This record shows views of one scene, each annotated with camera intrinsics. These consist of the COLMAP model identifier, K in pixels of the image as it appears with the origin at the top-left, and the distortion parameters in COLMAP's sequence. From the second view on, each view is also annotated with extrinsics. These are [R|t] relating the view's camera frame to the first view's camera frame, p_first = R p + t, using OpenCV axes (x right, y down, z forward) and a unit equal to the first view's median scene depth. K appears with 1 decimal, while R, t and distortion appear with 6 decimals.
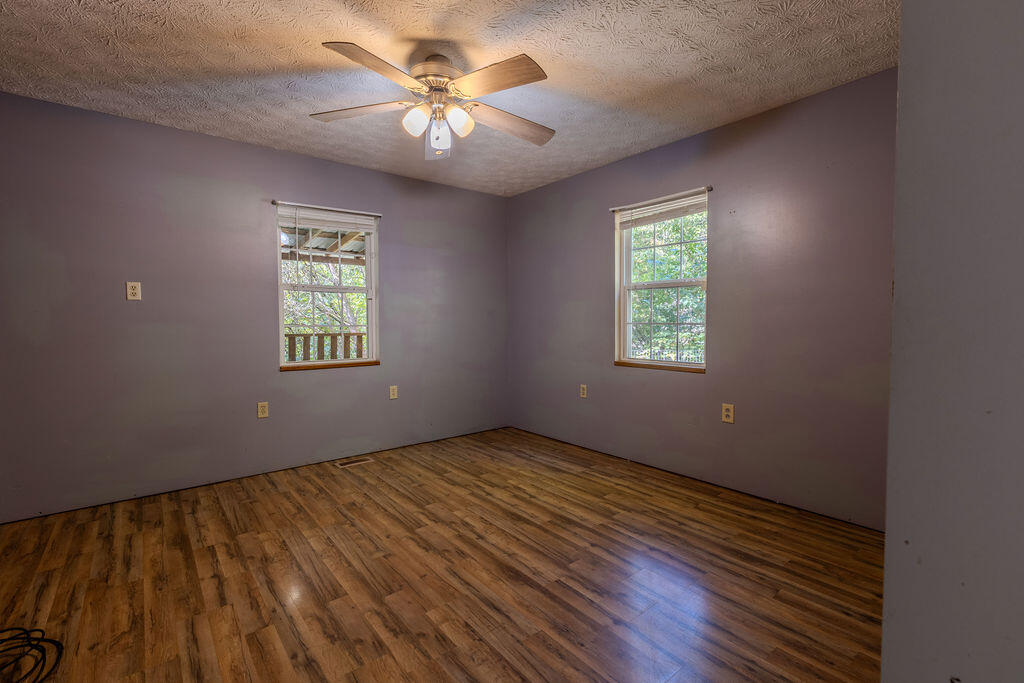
lens RADIAL K [[456.7, 0, 514.9], [0, 456.7, 338.4], [0, 0, 1]] dist [0.002949, -0.002087]
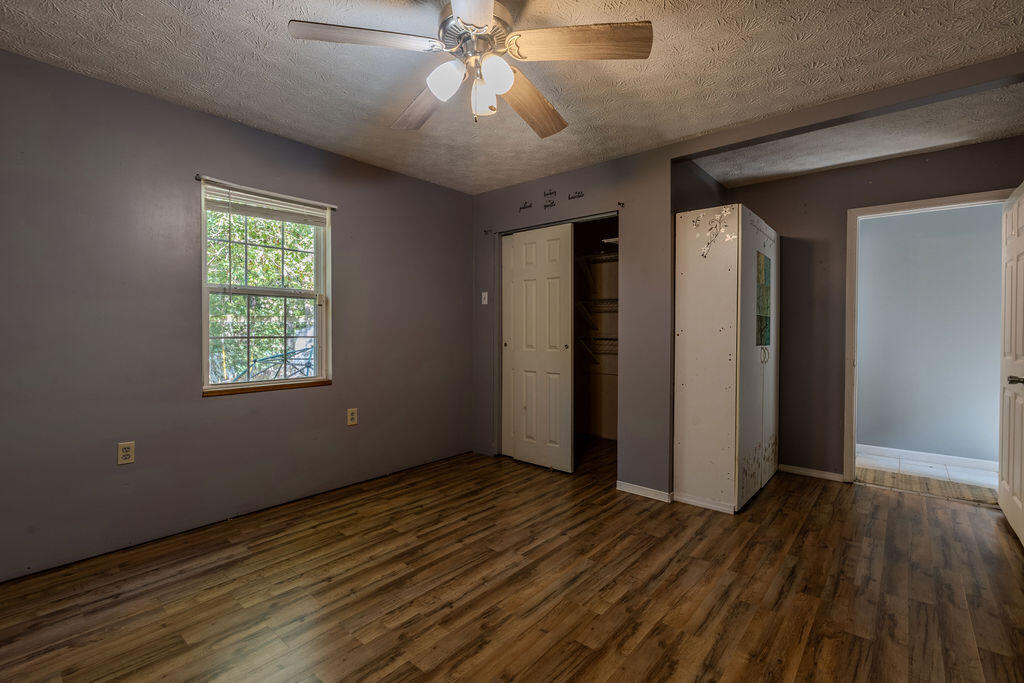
lens RADIAL K [[456.7, 0, 515.1], [0, 456.7, 338.2], [0, 0, 1]] dist [0.002949, -0.002087]
pose [[-0.177922, -0.012979, 0.983959, -0.798877], [0.040336, 0.998976, 0.020471, -0.038643], [-0.983218, 0.043331, -0.177216, 0.917435]]
